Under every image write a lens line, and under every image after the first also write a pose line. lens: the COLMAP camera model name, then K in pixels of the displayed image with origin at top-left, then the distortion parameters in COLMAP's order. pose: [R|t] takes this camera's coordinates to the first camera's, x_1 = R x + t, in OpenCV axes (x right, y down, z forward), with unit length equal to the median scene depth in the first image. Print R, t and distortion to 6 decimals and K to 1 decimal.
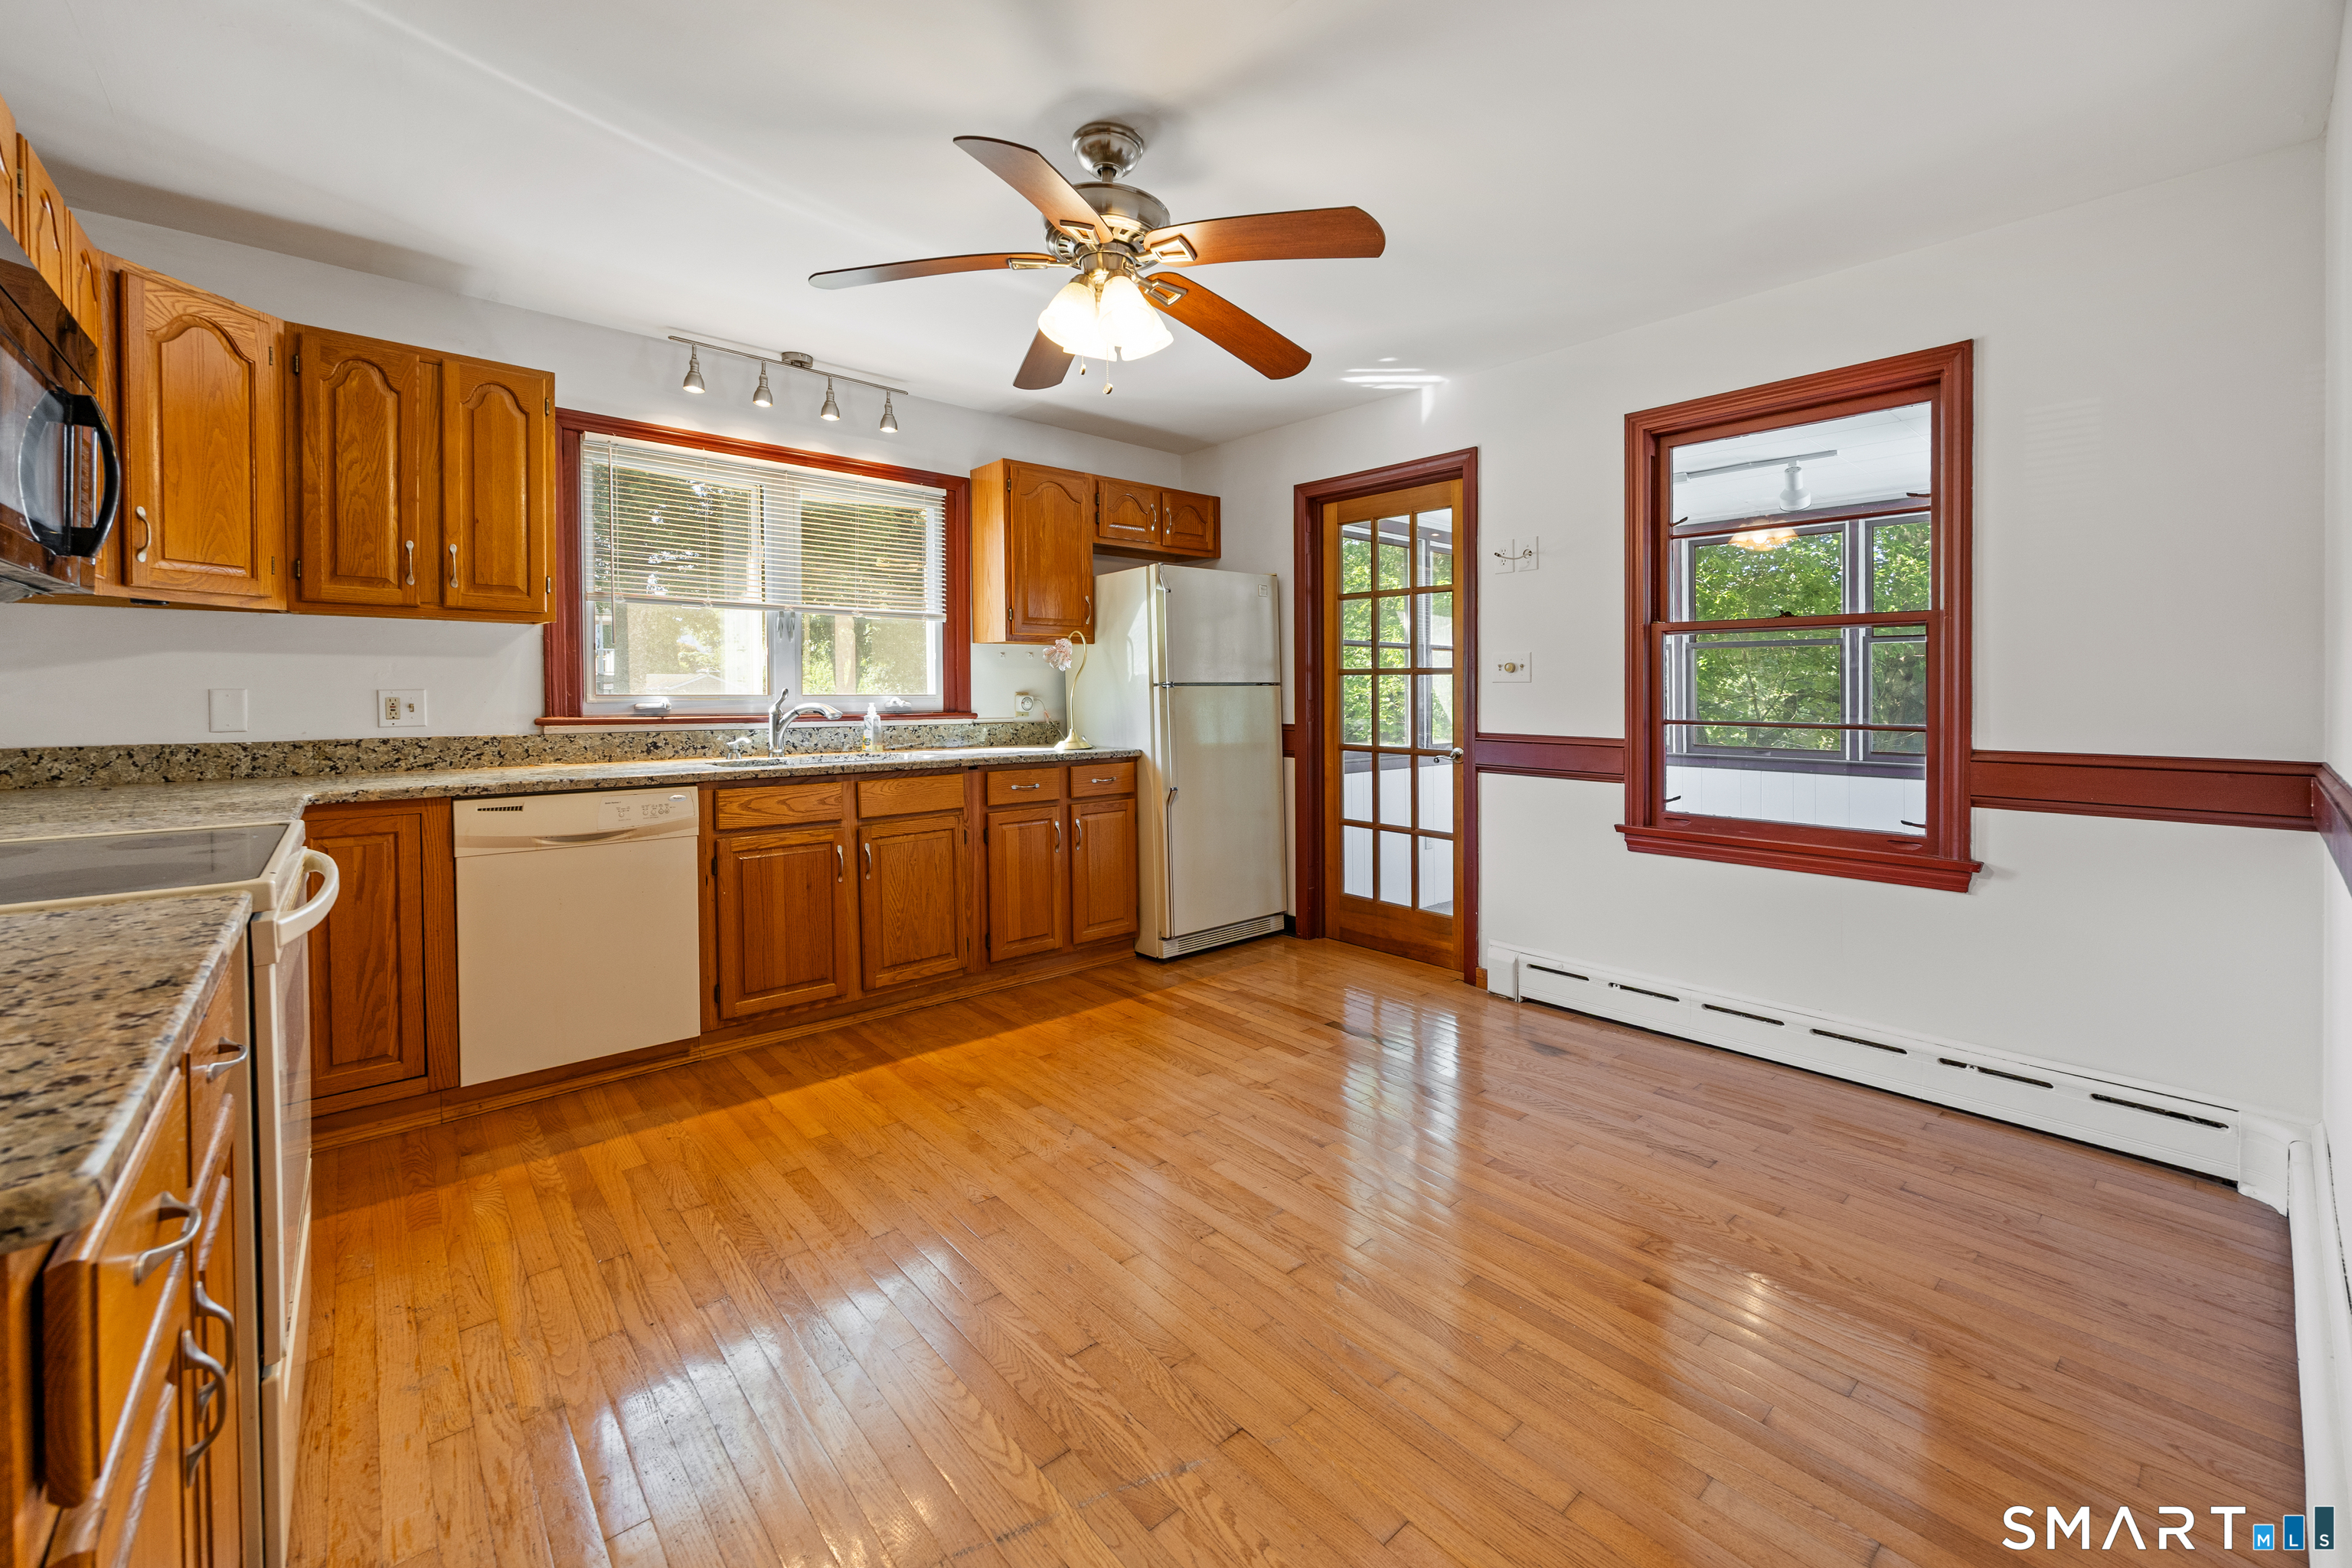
lens RADIAL K [[936.4, 0, 1176.0], [0, 936.4, 784.0], [0, 0, 1]] dist [-0.000199, -0.000021]
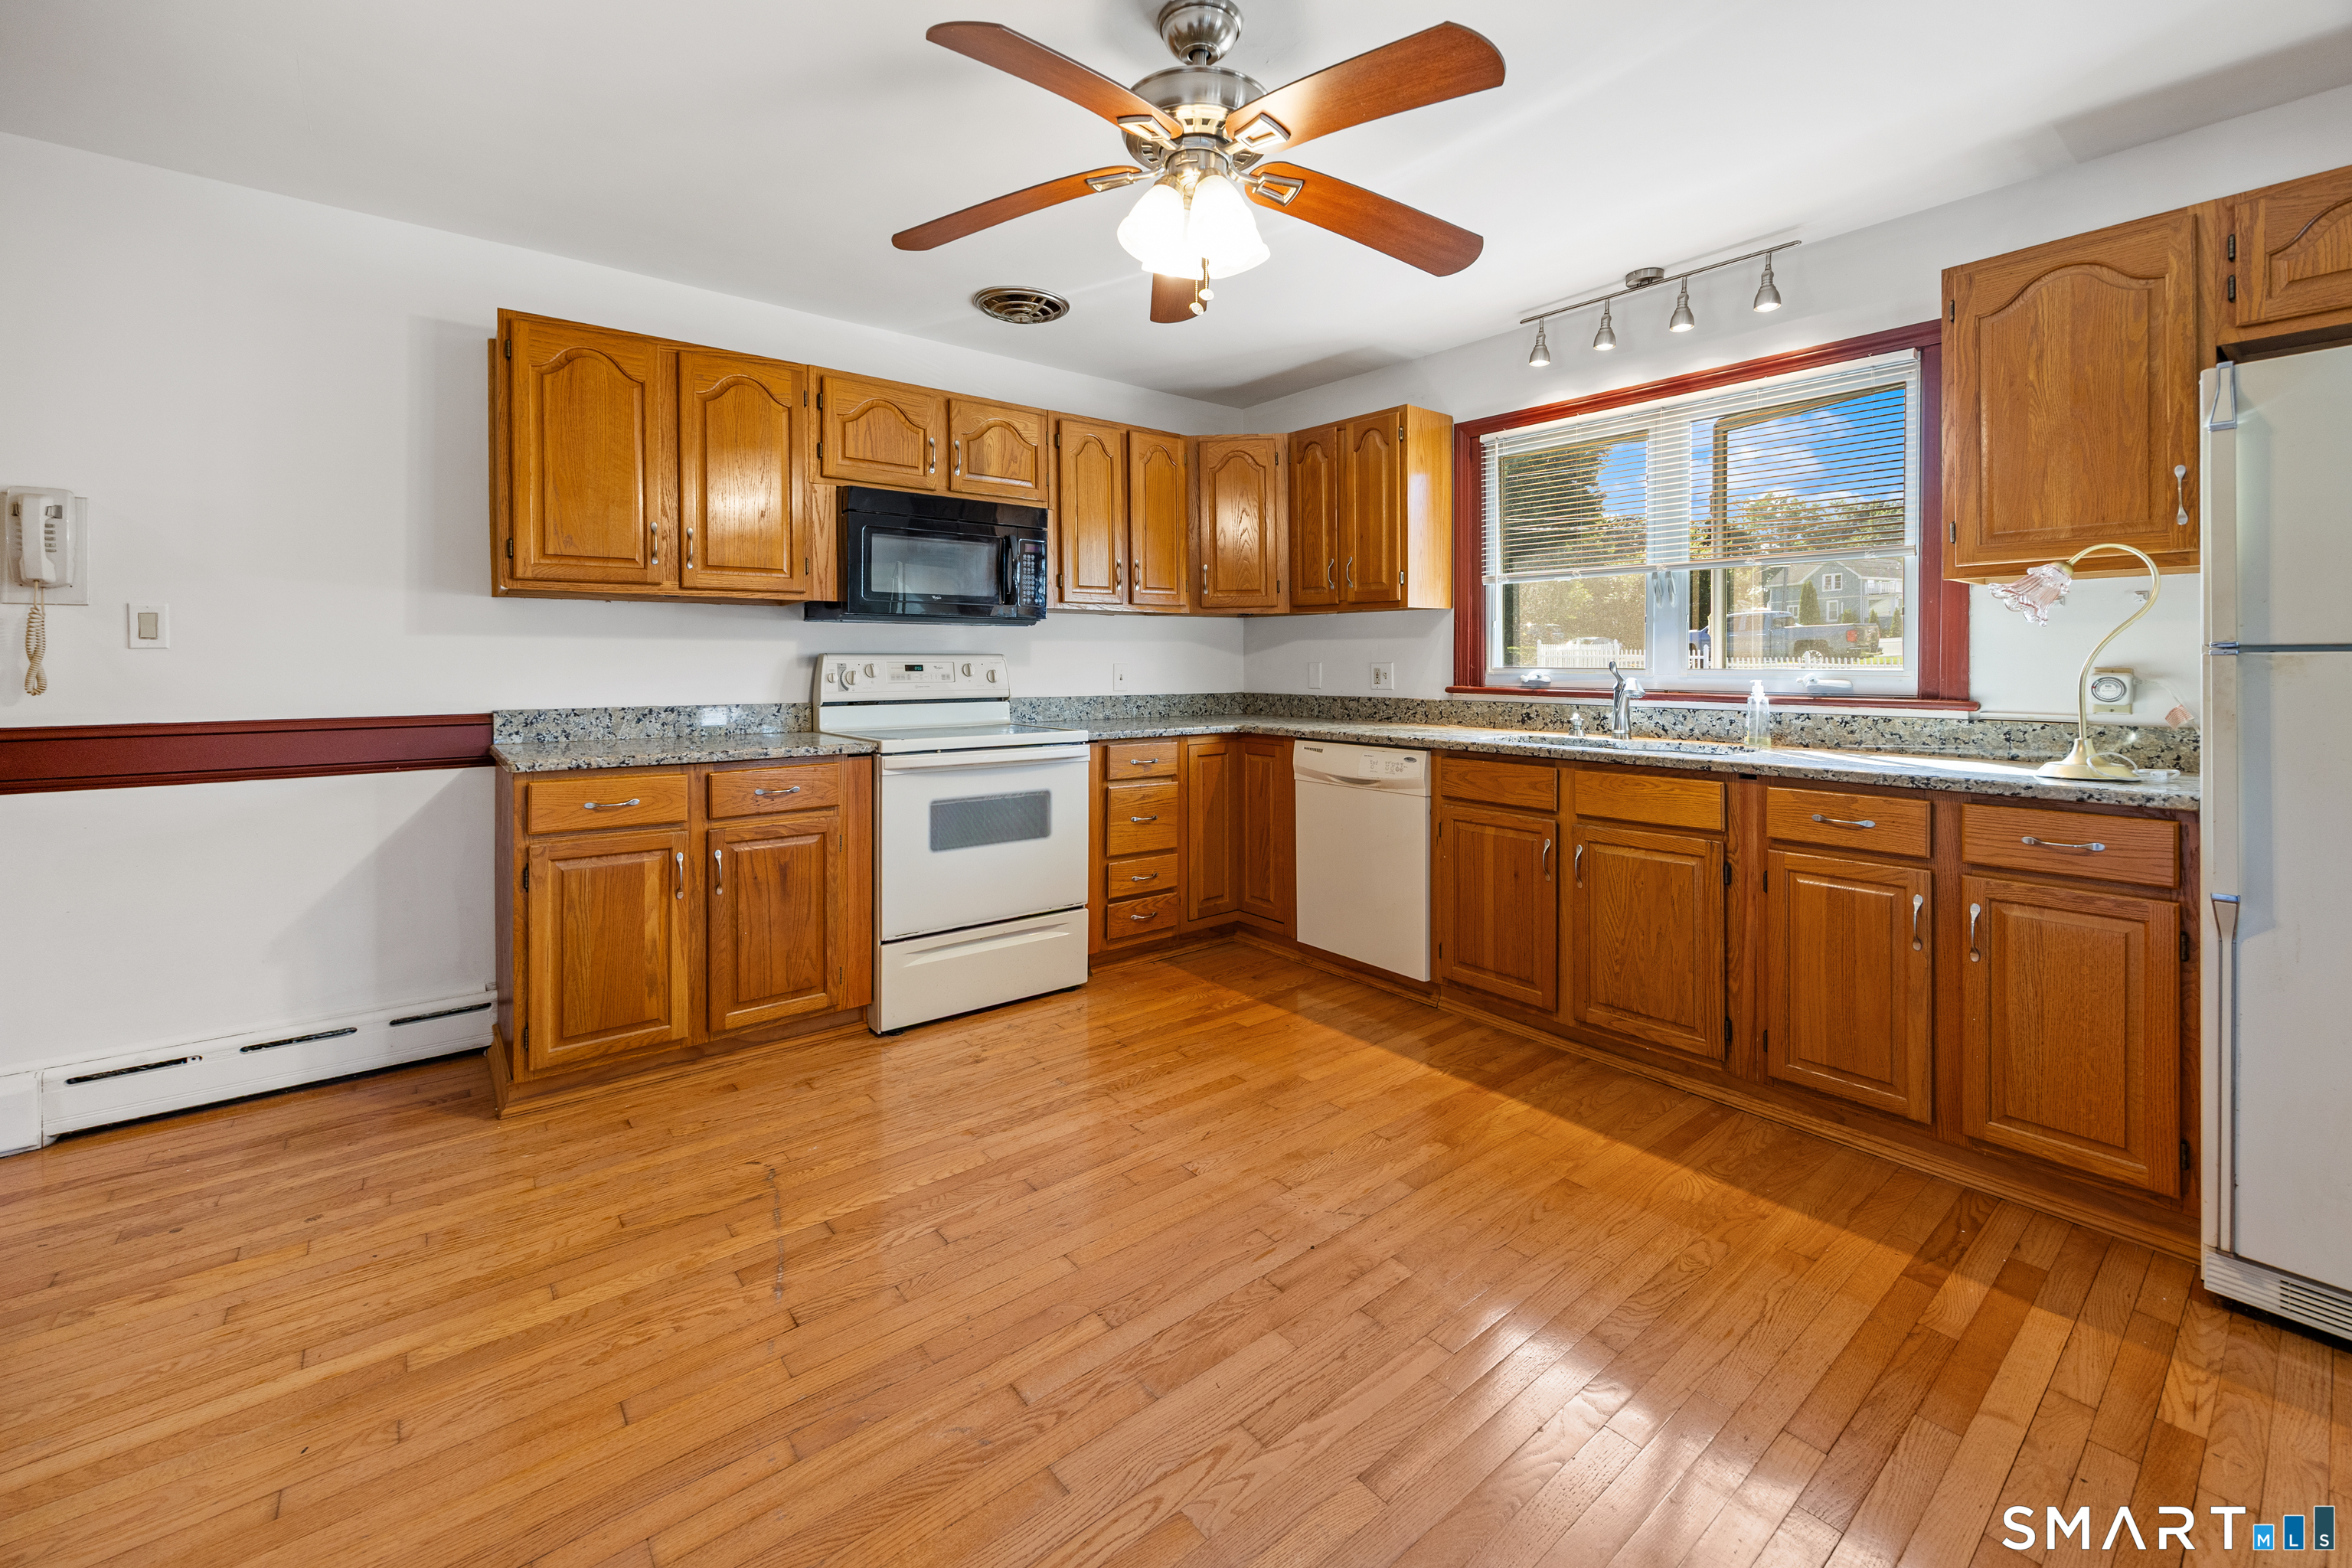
lens RADIAL K [[949.1, 0, 1180.1], [0, 949.1, 745.9], [0, 0, 1]] dist [0.001766, 0.000253]
pose [[-0.028386, 0.086116, -0.995881, 0.513515], [-0.101767, 0.990857, 0.088582, -0.062962], [0.994403, 0.103862, -0.019363, 0.643488]]
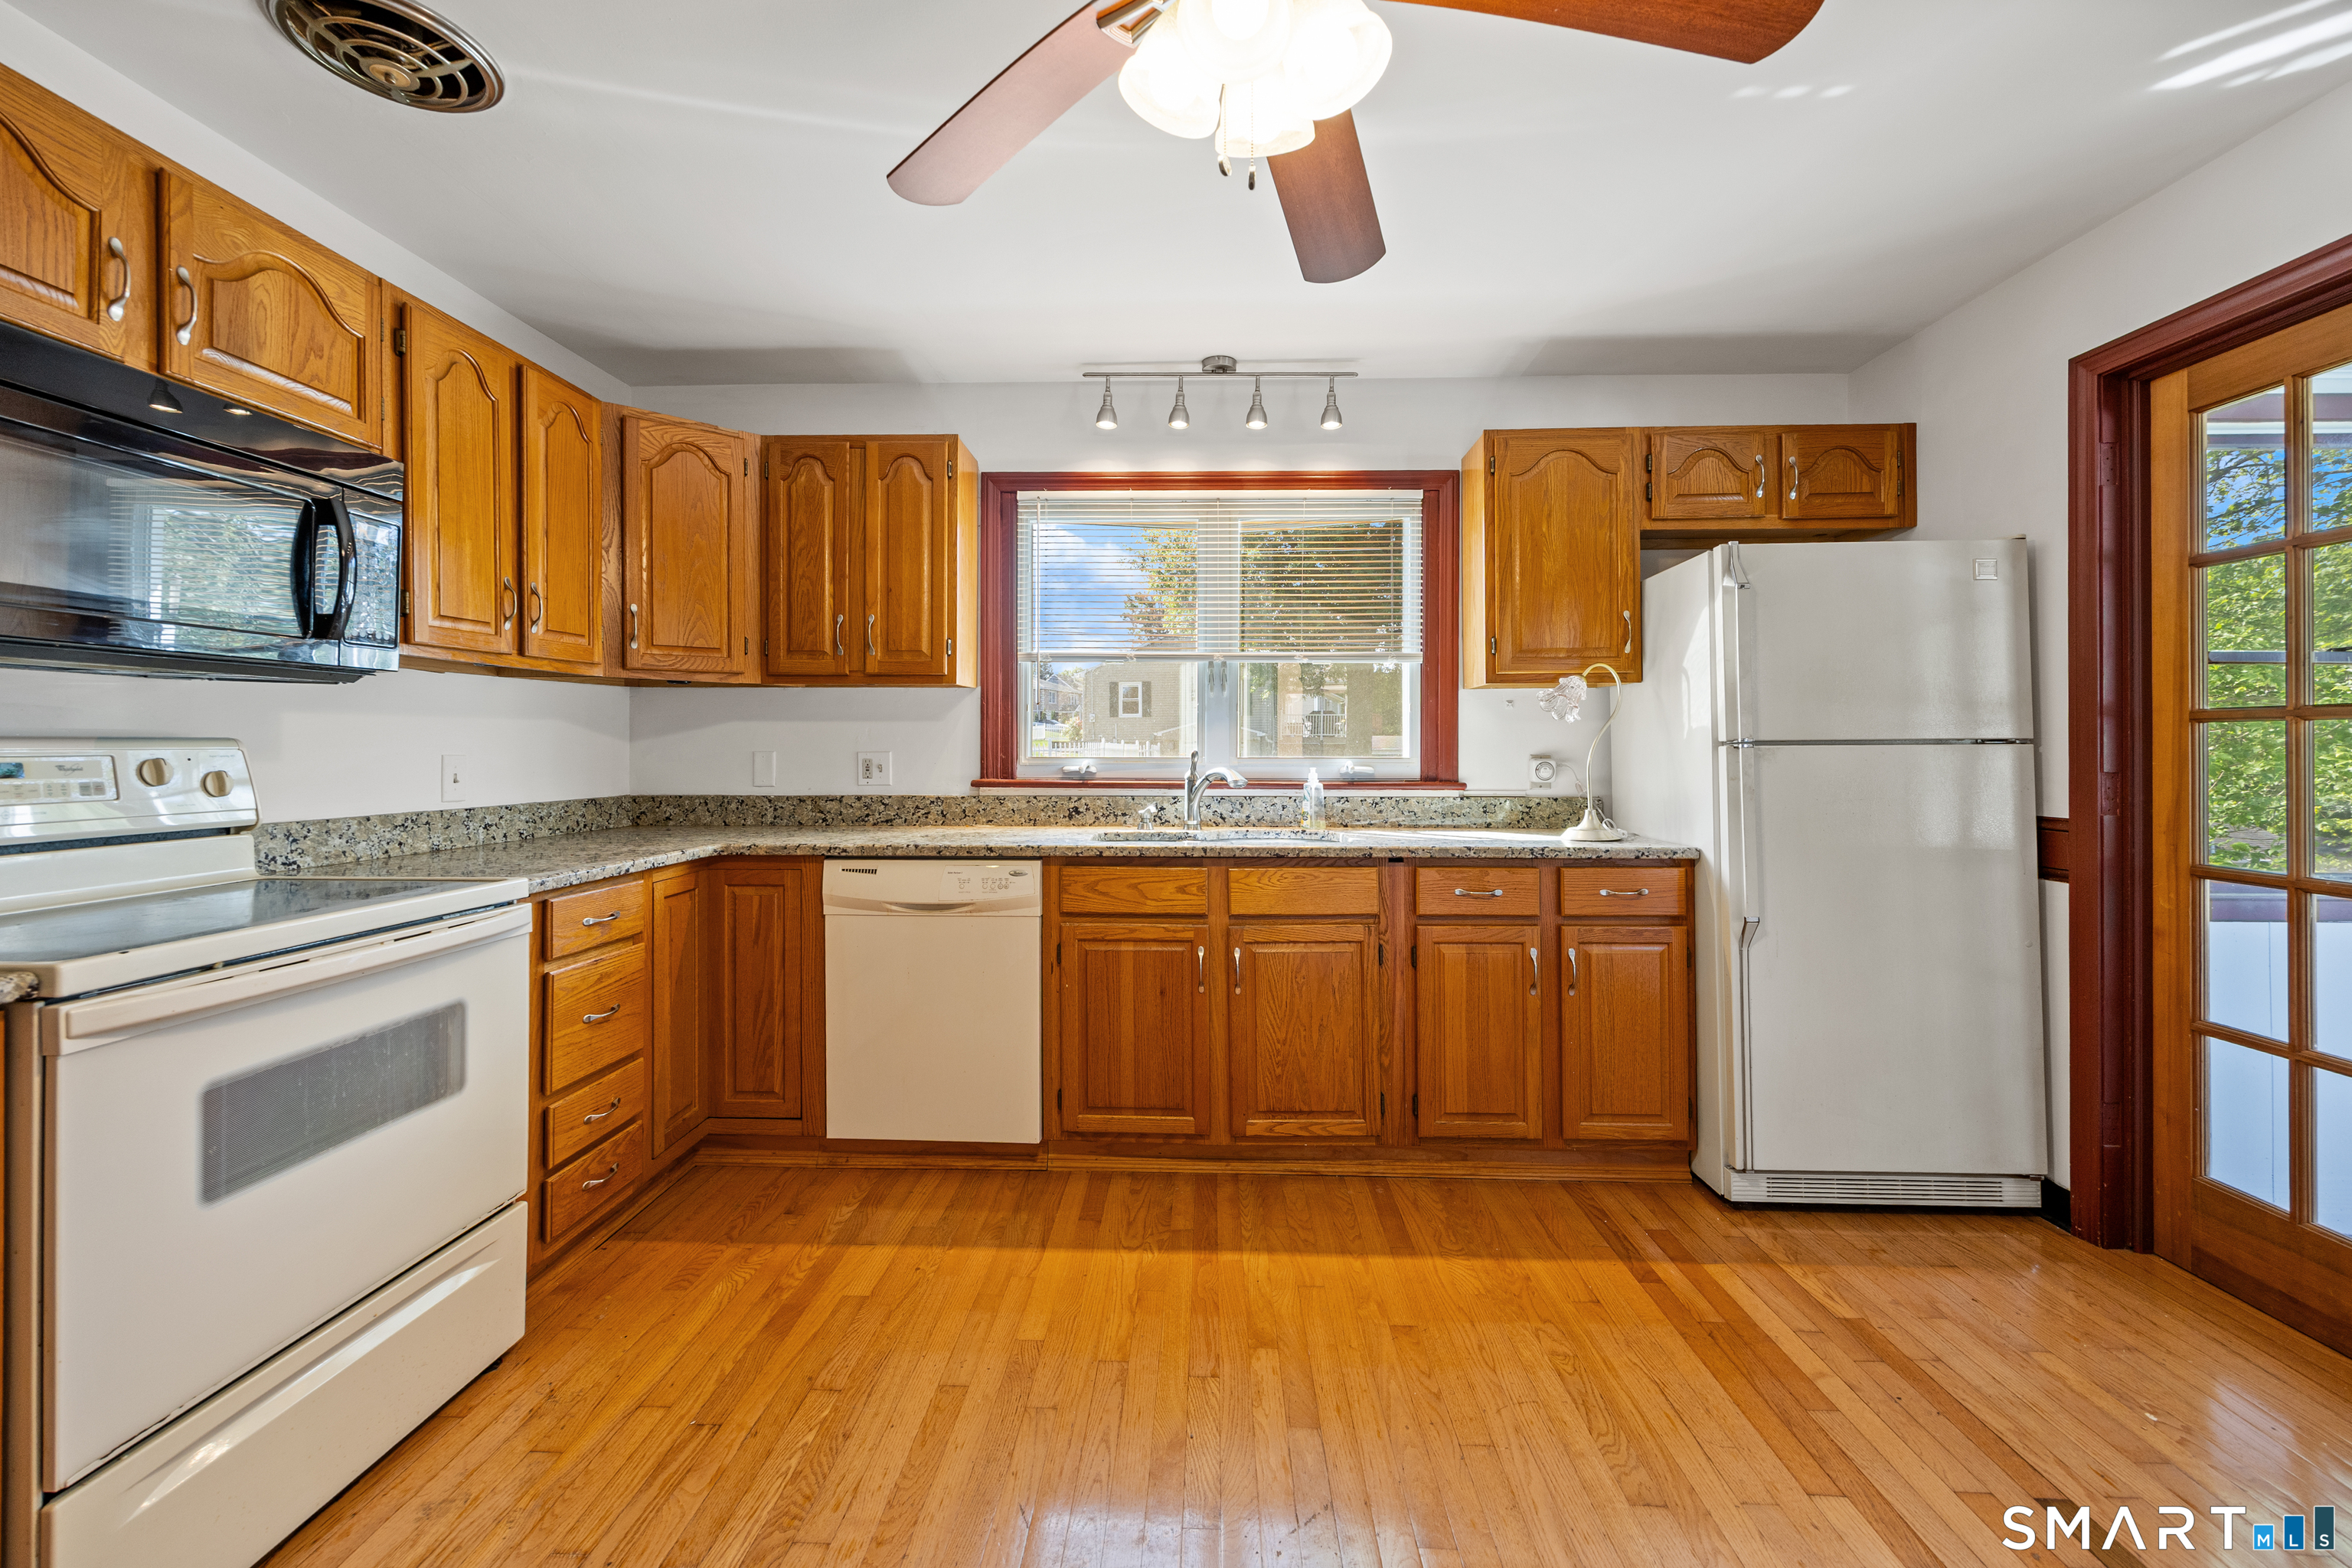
lens RADIAL K [[940.4, 0, 1169.6], [0, 940.4, 788.0], [0, 0, 1]] dist [-0.000934, 0.000307]
pose [[0.727267, 0.028180, -0.685776, 0.160987], [-0.068147, 0.997184, -0.031294, -0.040811], [0.682963, 0.069492, 0.727139, 0.377272]]
